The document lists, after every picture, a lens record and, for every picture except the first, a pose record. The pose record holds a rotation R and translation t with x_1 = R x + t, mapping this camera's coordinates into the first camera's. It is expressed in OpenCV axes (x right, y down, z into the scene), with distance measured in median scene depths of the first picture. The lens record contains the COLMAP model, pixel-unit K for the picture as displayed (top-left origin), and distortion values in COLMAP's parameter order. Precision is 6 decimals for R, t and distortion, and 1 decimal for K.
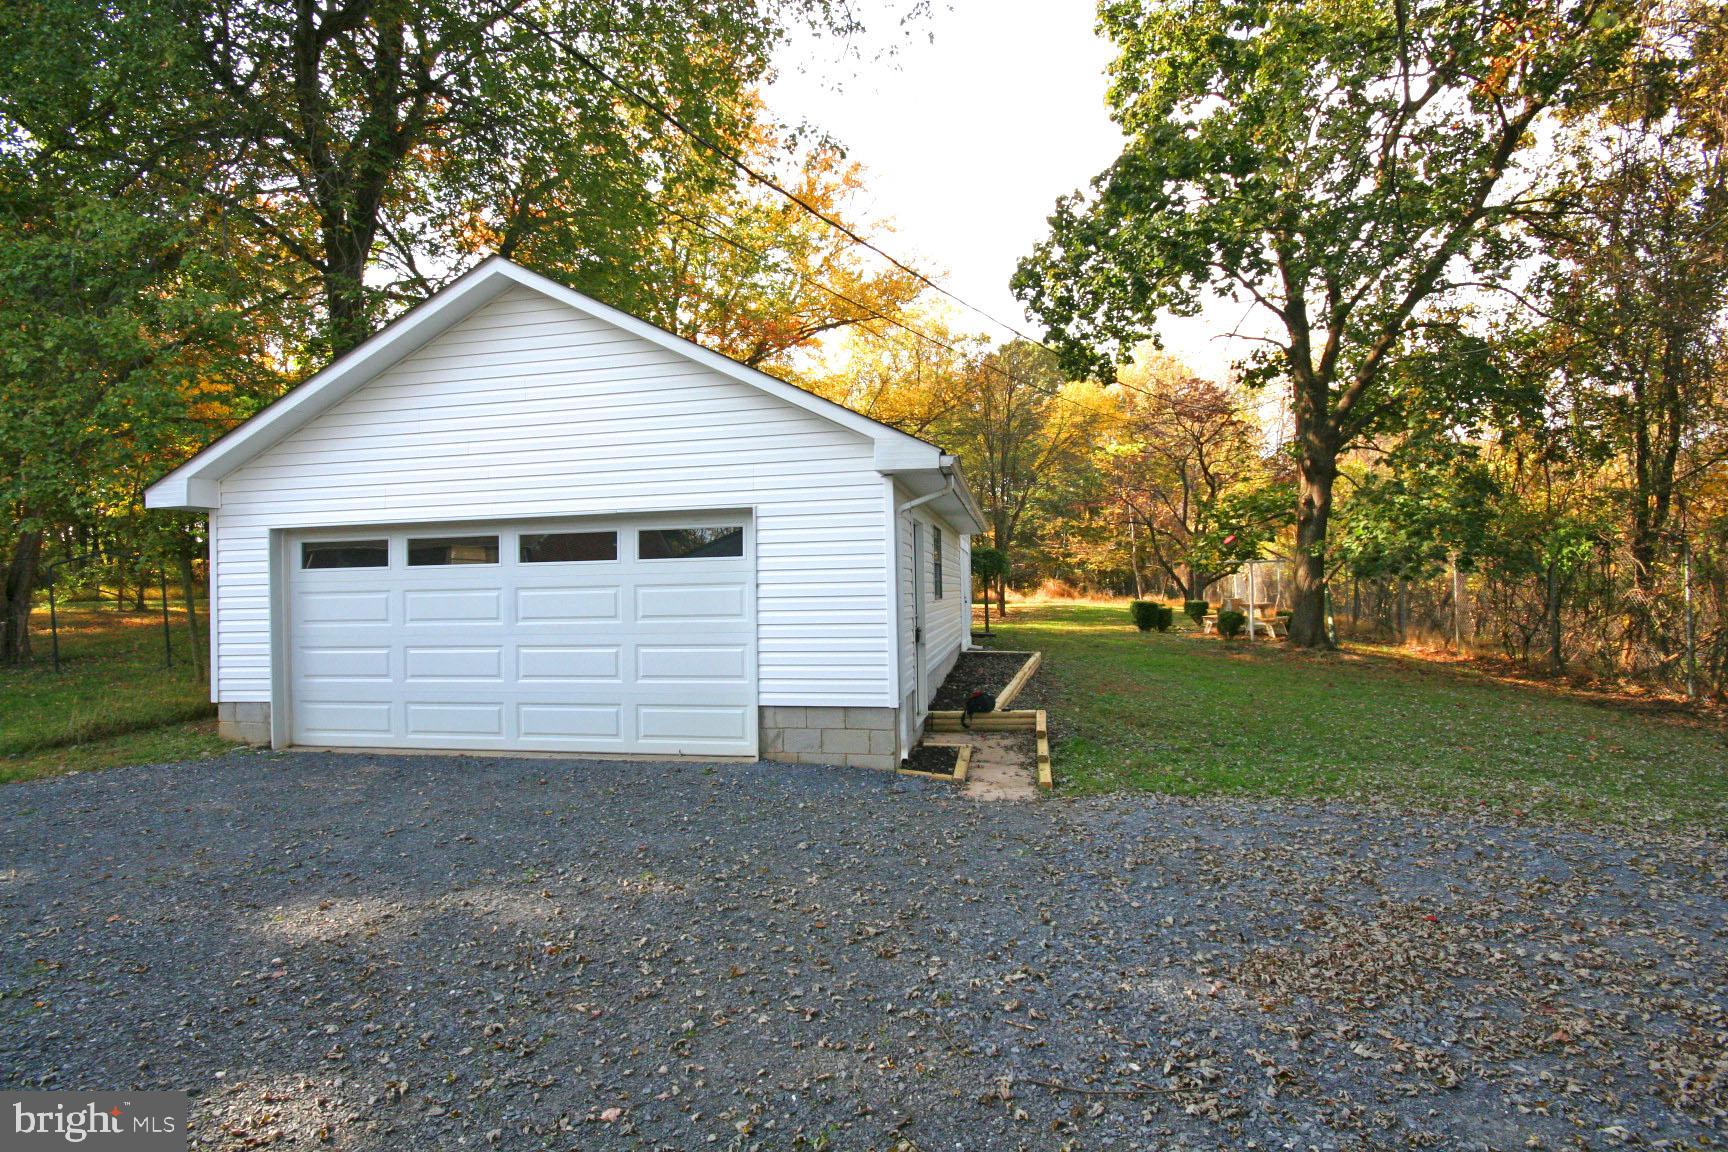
lens RADIAL K [[796.0, 0, 865.2], [0, 796.0, 585.4], [0, 0, 1]] dist [-0.013047, 0.001610]
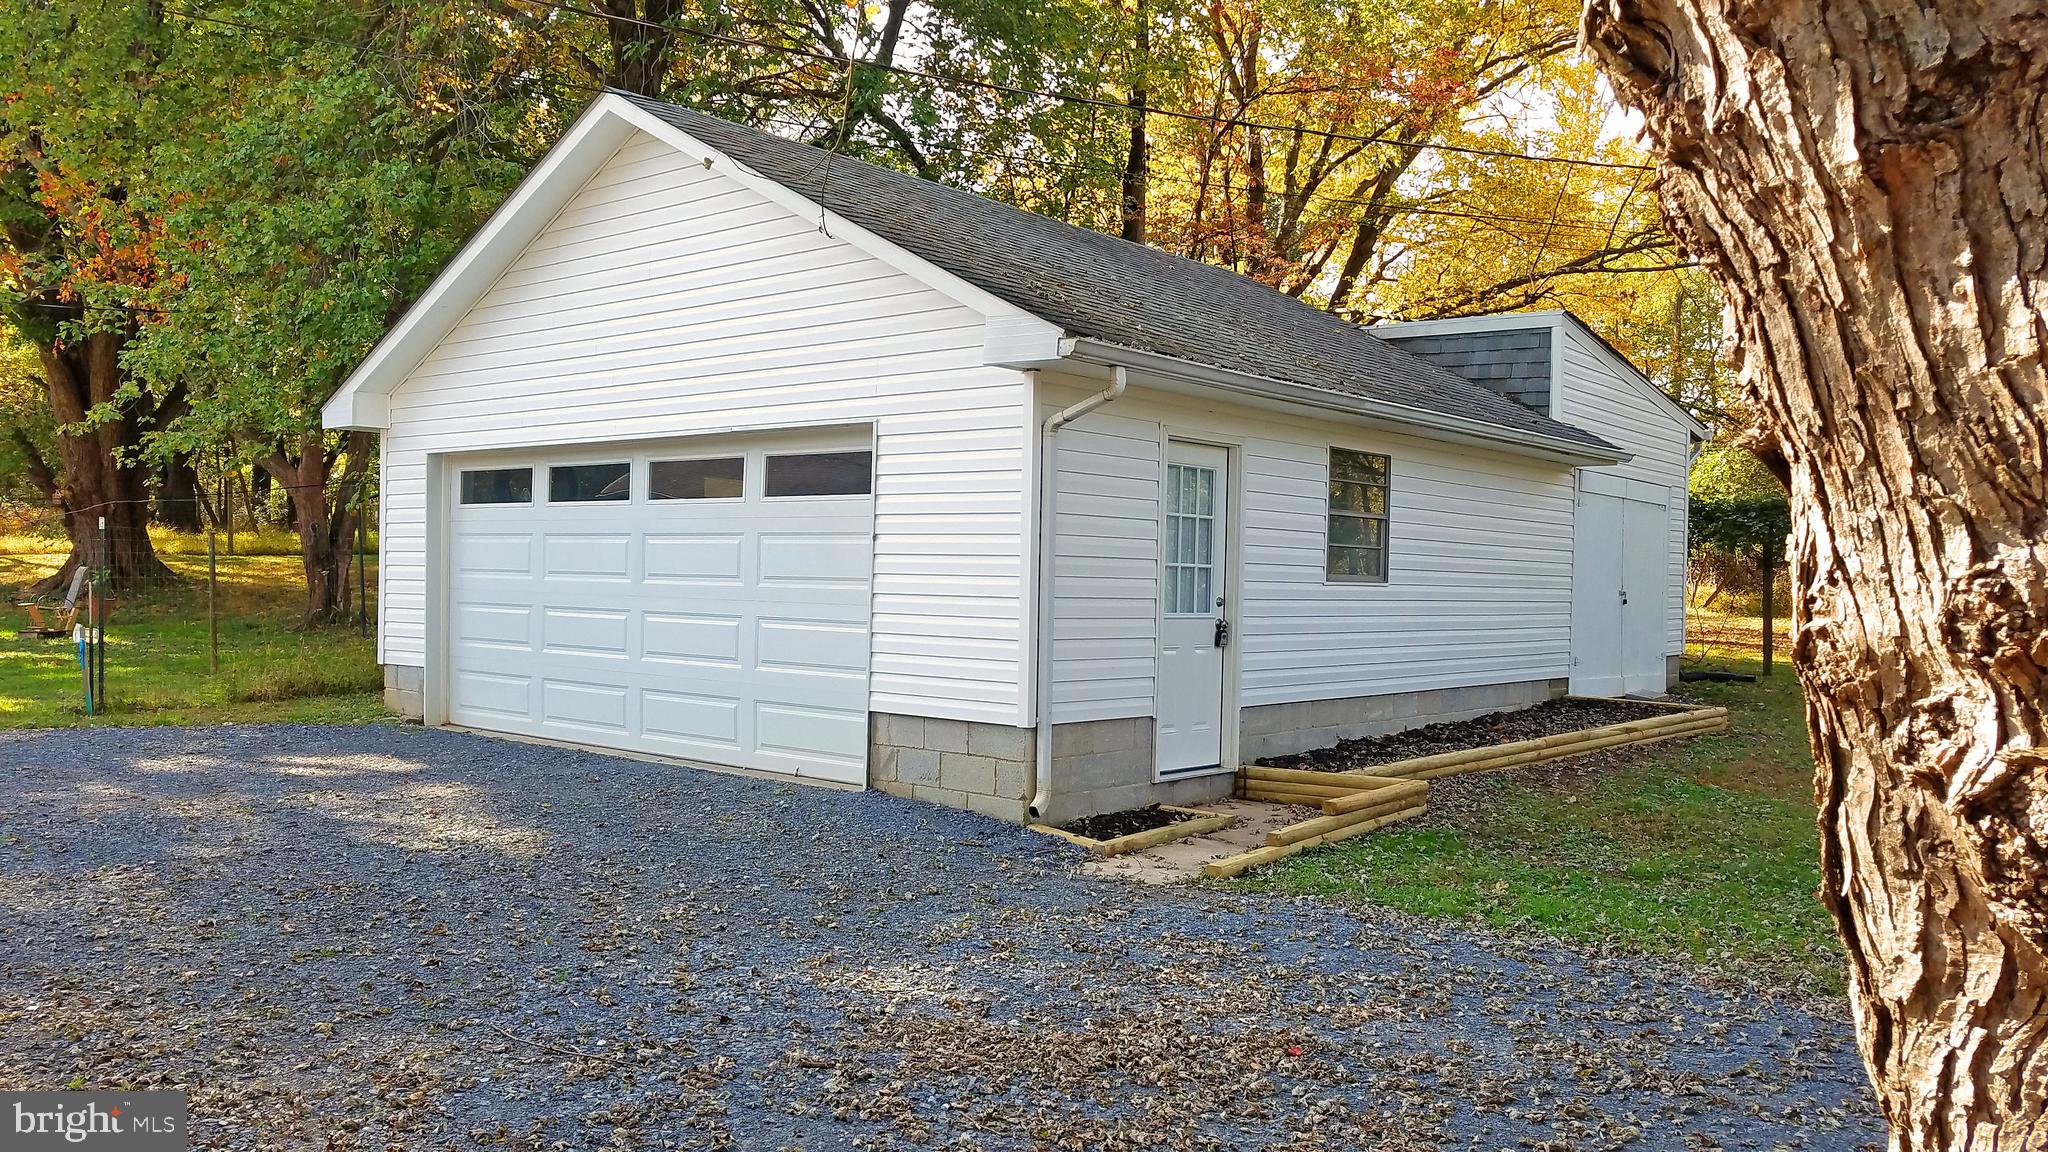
lens RADIAL K [[1580.6, 0, 1022.5], [0, 1580.6, 577.9], [0, 0, 1]] dist [-0.005449, -0.000221]
pose [[0.871912, 0.033984, -0.488482, 0.604133], [-0.020562, 0.999250, 0.032817, -0.010900], [0.489230, -0.018569, 0.871957, -0.116415]]
